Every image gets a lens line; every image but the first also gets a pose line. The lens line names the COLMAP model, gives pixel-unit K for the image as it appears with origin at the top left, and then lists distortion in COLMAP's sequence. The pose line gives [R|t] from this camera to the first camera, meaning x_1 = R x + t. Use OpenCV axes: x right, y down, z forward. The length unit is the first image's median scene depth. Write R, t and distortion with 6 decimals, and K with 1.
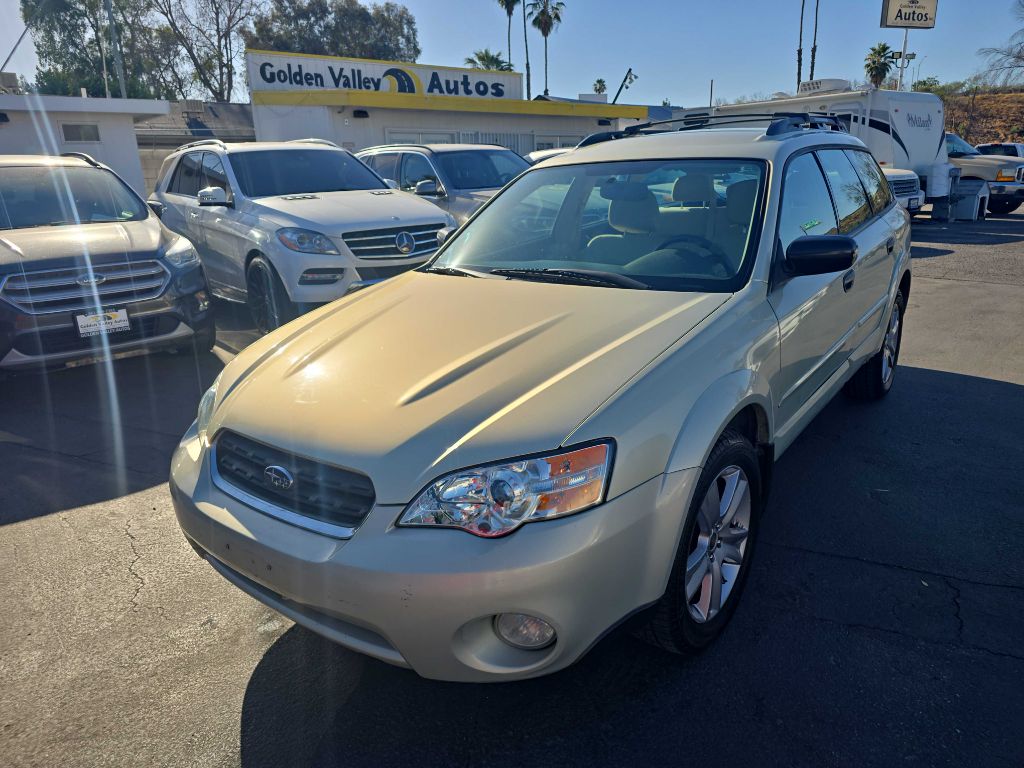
lens RADIAL K [[680.4, 0, 511.0], [0, 680.4, 400.3], [0, 0, 1]] dist [0.023578, -0.022747]
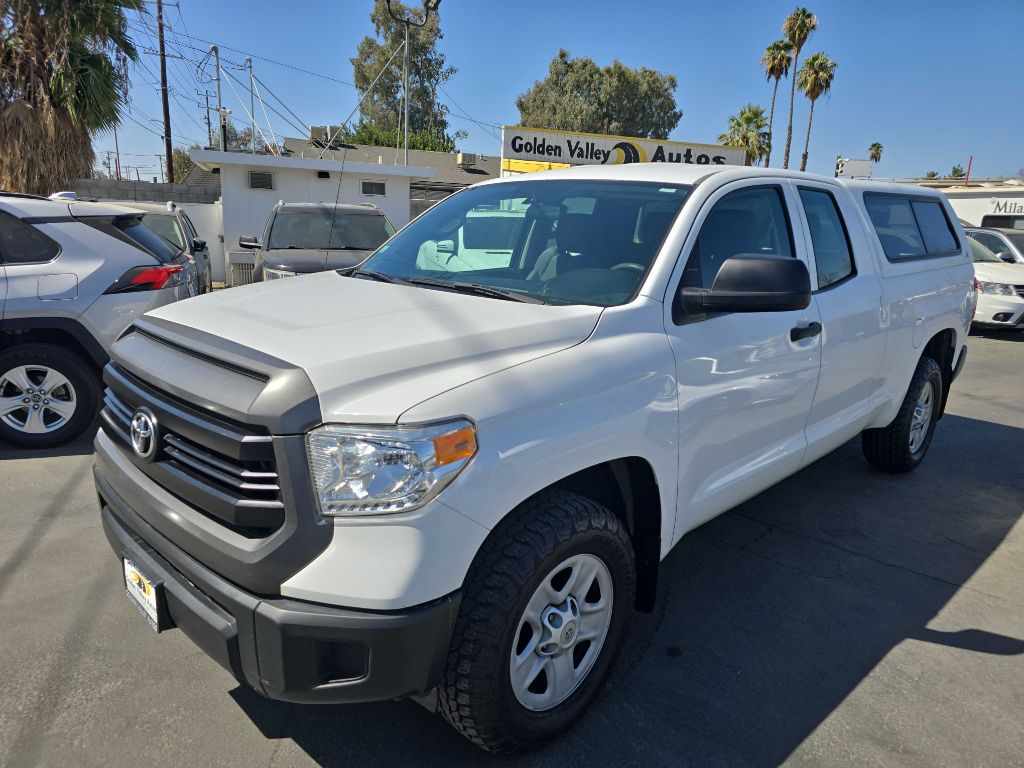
lens RADIAL K [[680.4, 0, 509.7], [0, 680.4, 383.3], [0, 0, 1]] dist [0.023578, -0.022747]
pose [[0.937642, 0.145342, -0.315759, 0.074180], [-0.172800, 0.983090, -0.060617, 0.016967], [0.301609, 0.111400, 0.946901, -0.105599]]
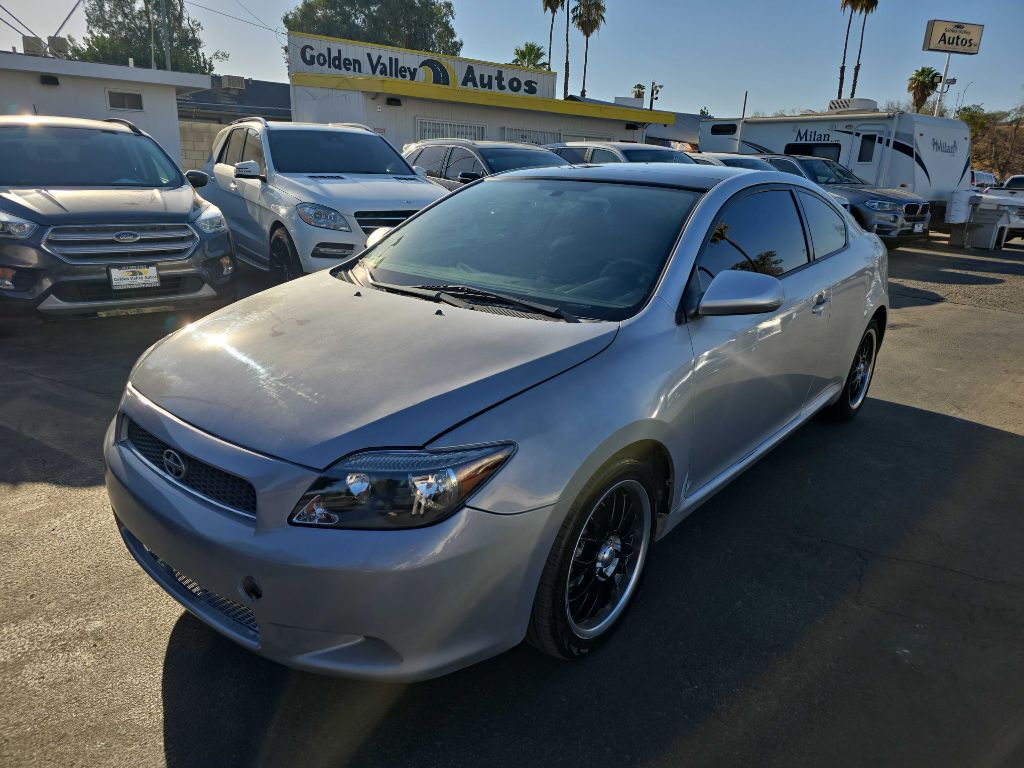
lens RADIAL K [[680.4, 0, 511.3], [0, 680.4, 395.1], [0, 0, 1]] dist [0.023578, -0.022747]
pose [[0.996703, 0.078344, -0.021088, 0.010878], [-0.078383, 0.996923, -0.001003, 0.007926], [0.020945, 0.002653, 0.999777, -0.020922]]
